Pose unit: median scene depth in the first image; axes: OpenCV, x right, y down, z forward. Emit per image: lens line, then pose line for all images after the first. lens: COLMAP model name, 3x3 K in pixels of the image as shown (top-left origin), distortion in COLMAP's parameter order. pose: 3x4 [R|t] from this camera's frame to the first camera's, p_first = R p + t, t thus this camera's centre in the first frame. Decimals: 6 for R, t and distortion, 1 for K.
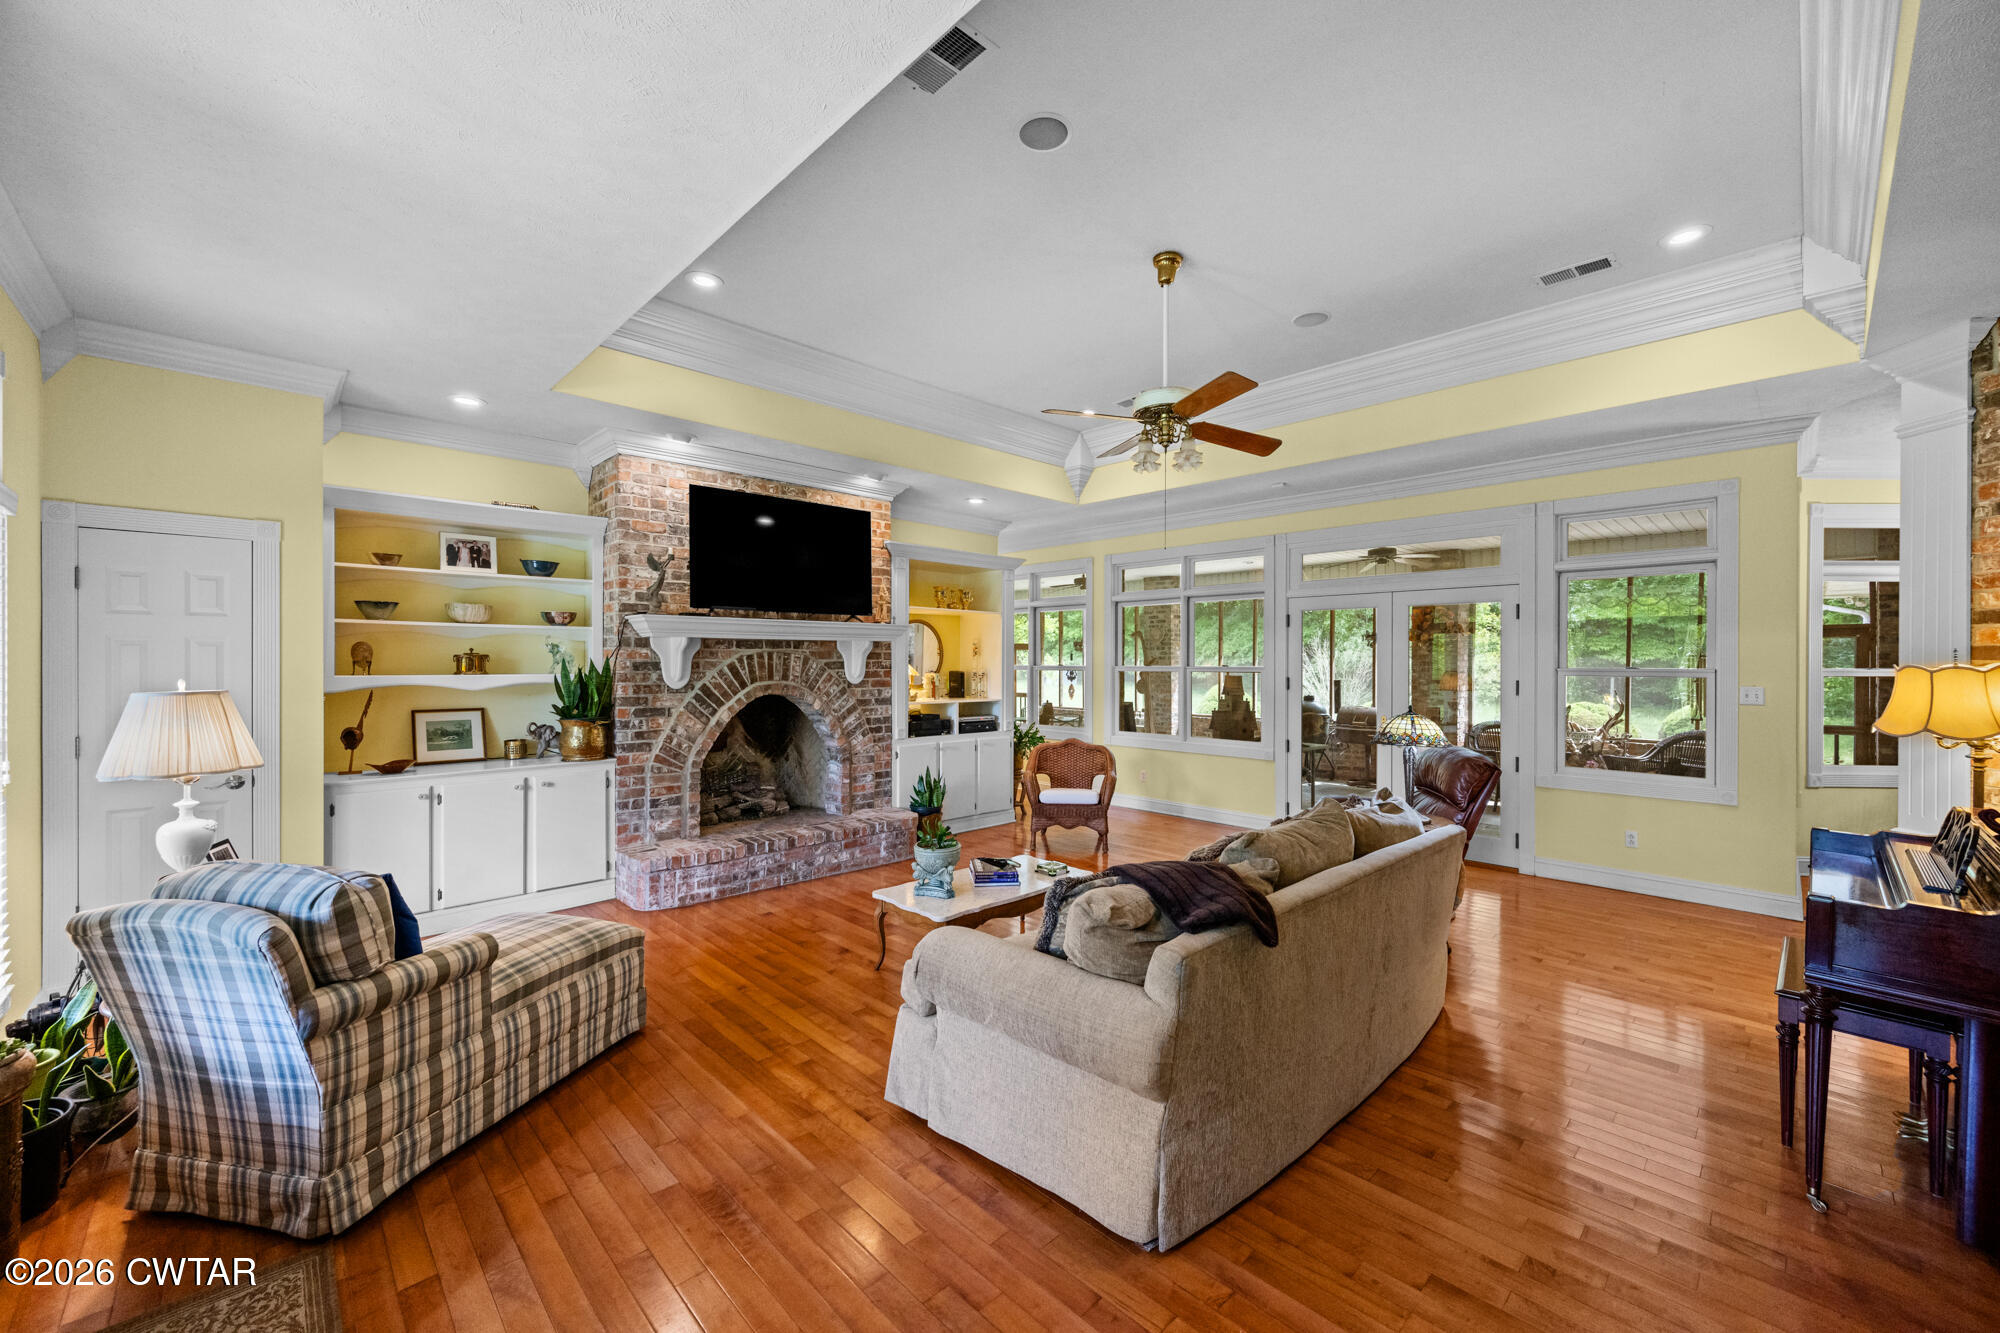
lens RADIAL K [[776.8, 0, 1000.0], [0, 776.8, 666.5], [0, 0, 1]] dist [-0.001429, -0.000258]
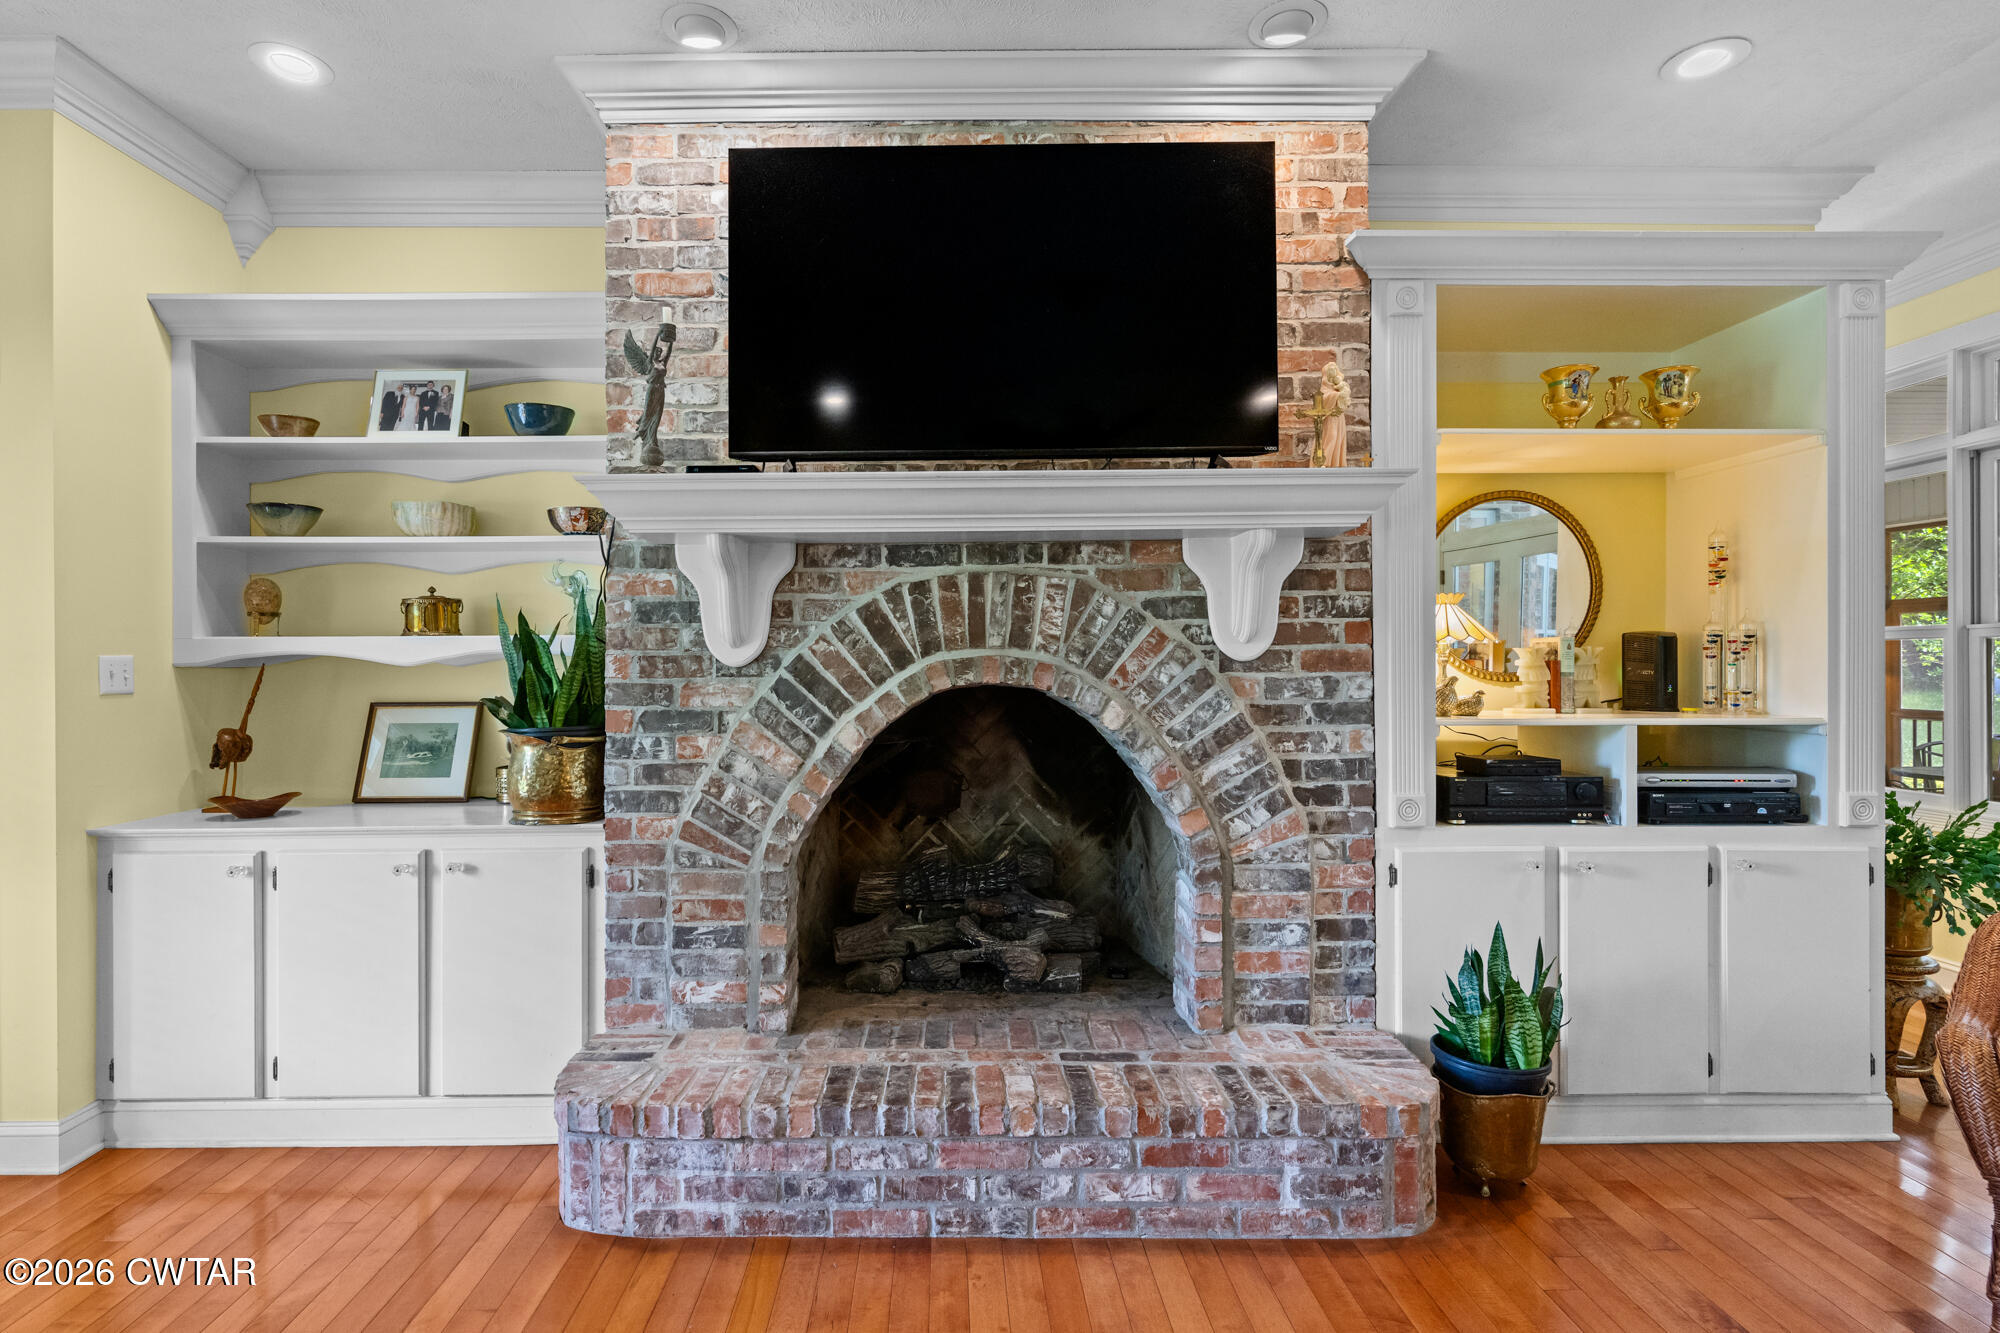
lens RADIAL K [[906.3, 0, 995.2], [0, 906.3, 671.9], [0, 0, 1]] dist [0.000150, -0.000046]
pose [[0.721411, -0.004421, -0.692493, 0.016682], [0.003692, 0.999990, -0.002538, 0.031417], [0.692497, -0.000726, 0.721420, 0.701130]]
